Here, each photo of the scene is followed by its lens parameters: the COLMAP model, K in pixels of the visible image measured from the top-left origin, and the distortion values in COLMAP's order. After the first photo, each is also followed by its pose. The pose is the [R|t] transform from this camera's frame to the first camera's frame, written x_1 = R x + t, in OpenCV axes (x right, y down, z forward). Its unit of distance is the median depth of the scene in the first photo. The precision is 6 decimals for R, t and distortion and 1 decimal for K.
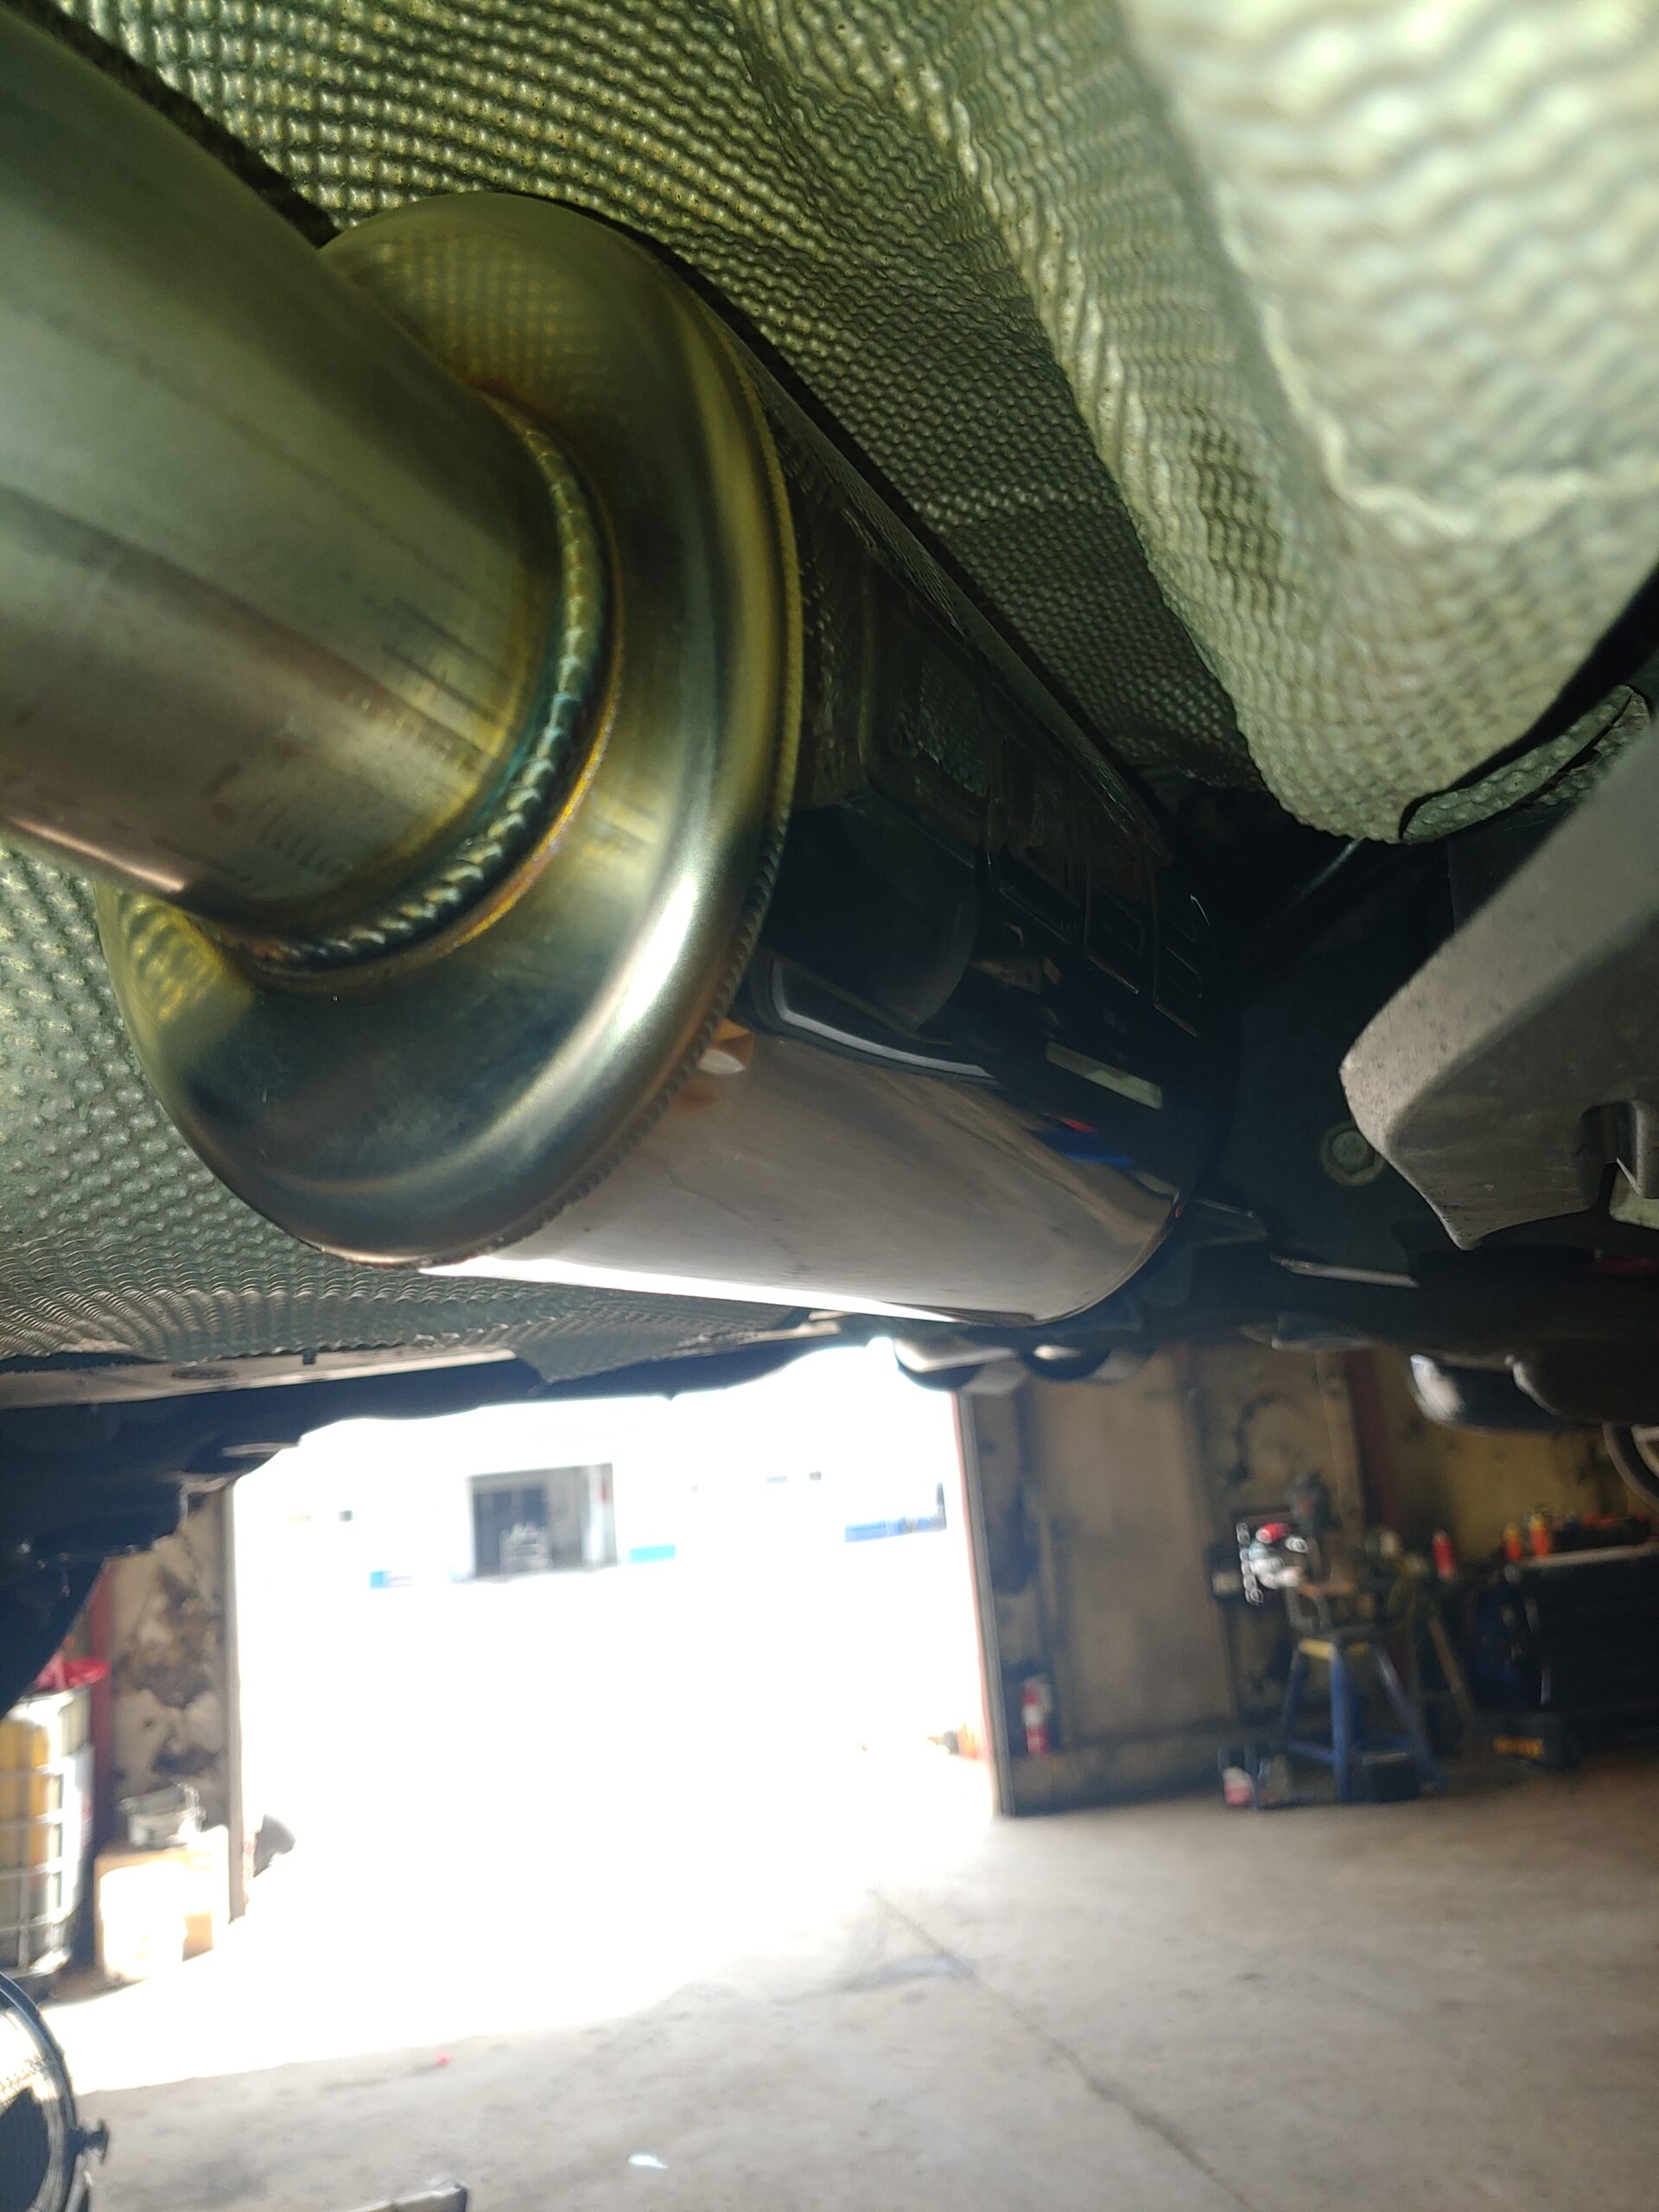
lens RADIAL K [[1640.2, 0, 829.5], [0, 1640.2, 1106.0], [0, 0, 1]] dist [-0.093297, 0.122536]
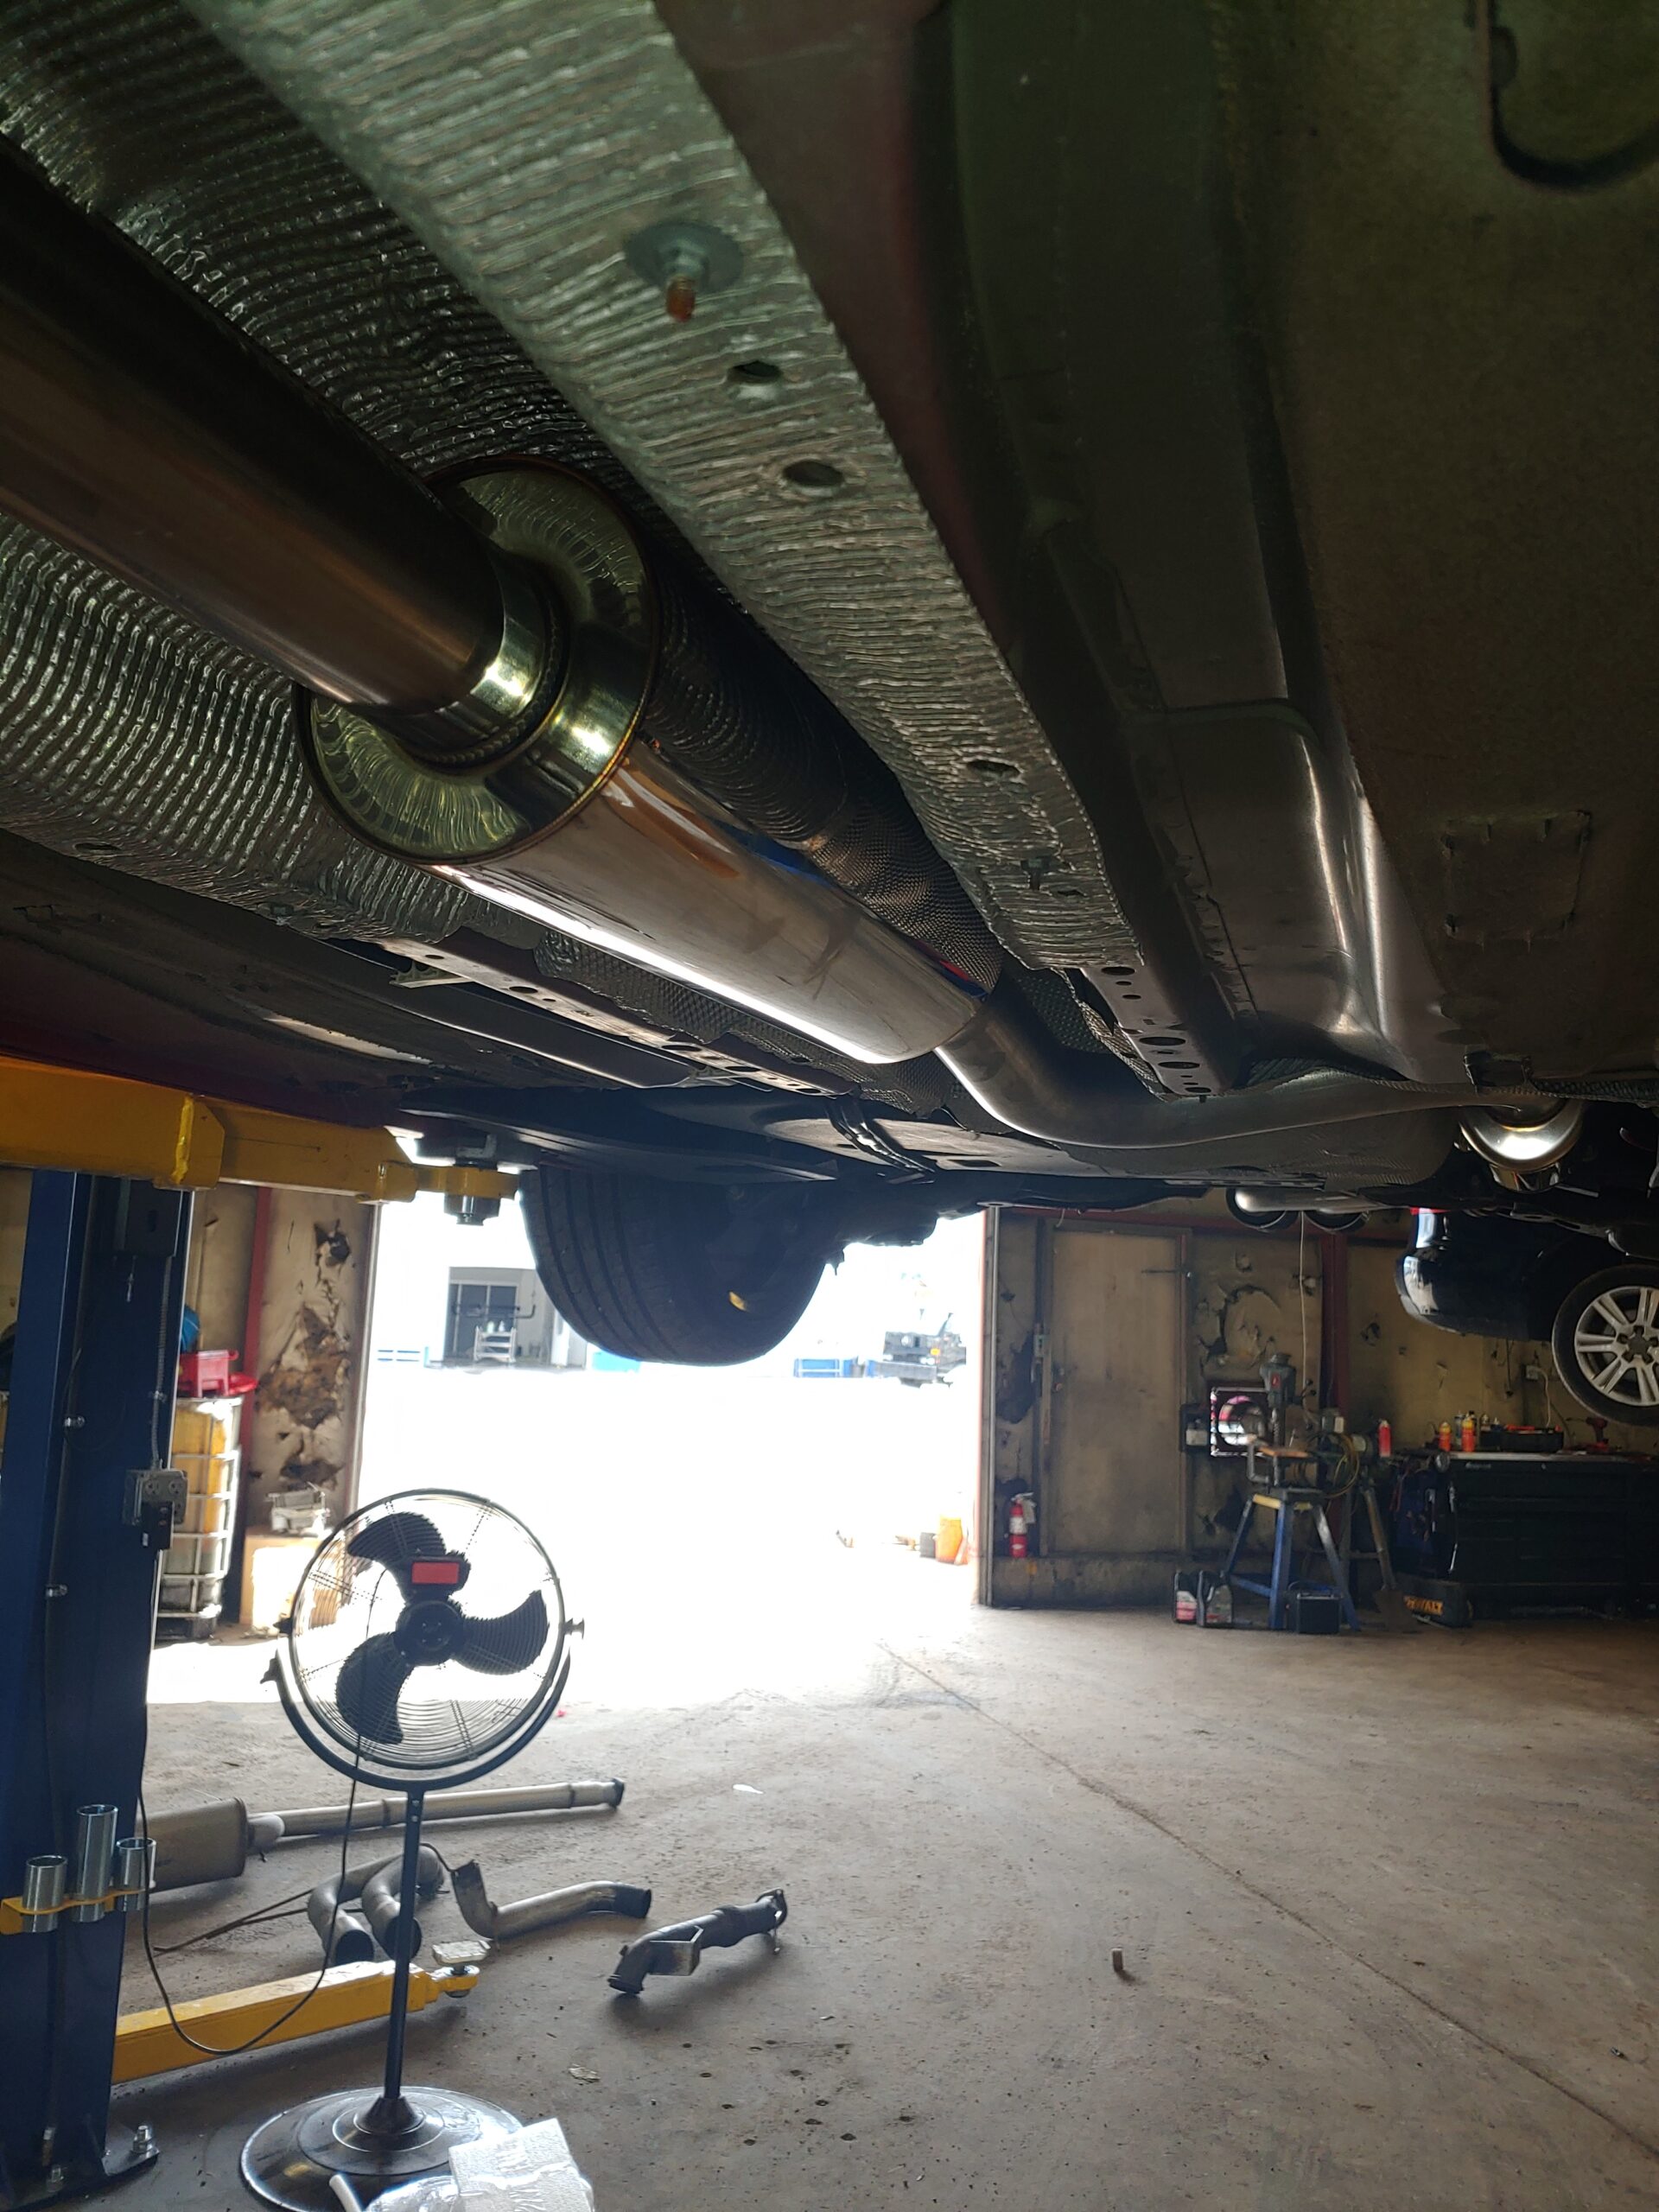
lens RADIAL K [[1605.6, 0, 829.0], [0, 1605.6, 1066.4], [0, 0, 1]] dist [-0.001251, -0.001390]
pose [[0.990875, 0.133228, 0.020427, -0.085990], [-0.134293, 0.988796, 0.065178, -0.011910], [-0.011514, -0.067326, 0.997665, -0.150236]]
